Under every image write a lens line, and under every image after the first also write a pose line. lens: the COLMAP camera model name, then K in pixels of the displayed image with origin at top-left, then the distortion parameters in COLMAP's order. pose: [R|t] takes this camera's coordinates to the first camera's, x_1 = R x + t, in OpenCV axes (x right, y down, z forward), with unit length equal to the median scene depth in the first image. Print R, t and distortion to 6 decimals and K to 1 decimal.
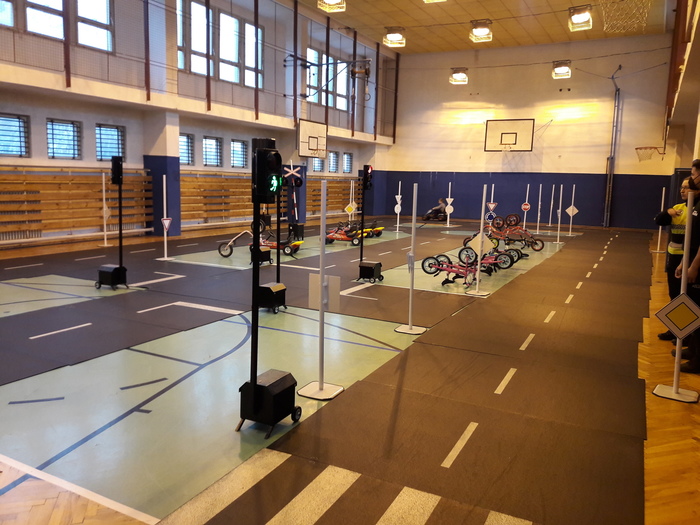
lens RADIAL K [[571.4, 0, 351.1], [0, 571.4, 261.6], [0, 0, 1]] dist [0.144620, -0.276826]
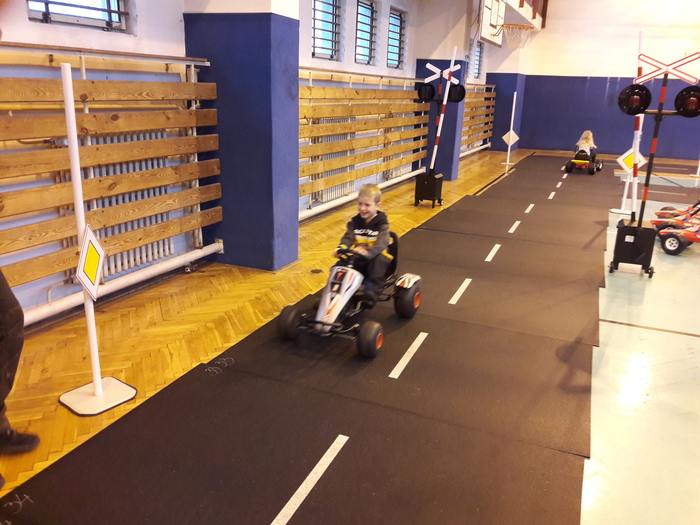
lens RADIAL K [[584.1, 0, 348.3], [0, 584.1, 270.2], [0, 0, 1]] dist [-0.004917, -0.004444]
pose [[0.997819, -0.017203, 0.063721, -0.193578], [0.006932, 0.987411, 0.158026, -0.061290], [-0.065637, -0.157240, 0.985377, 0.428263]]
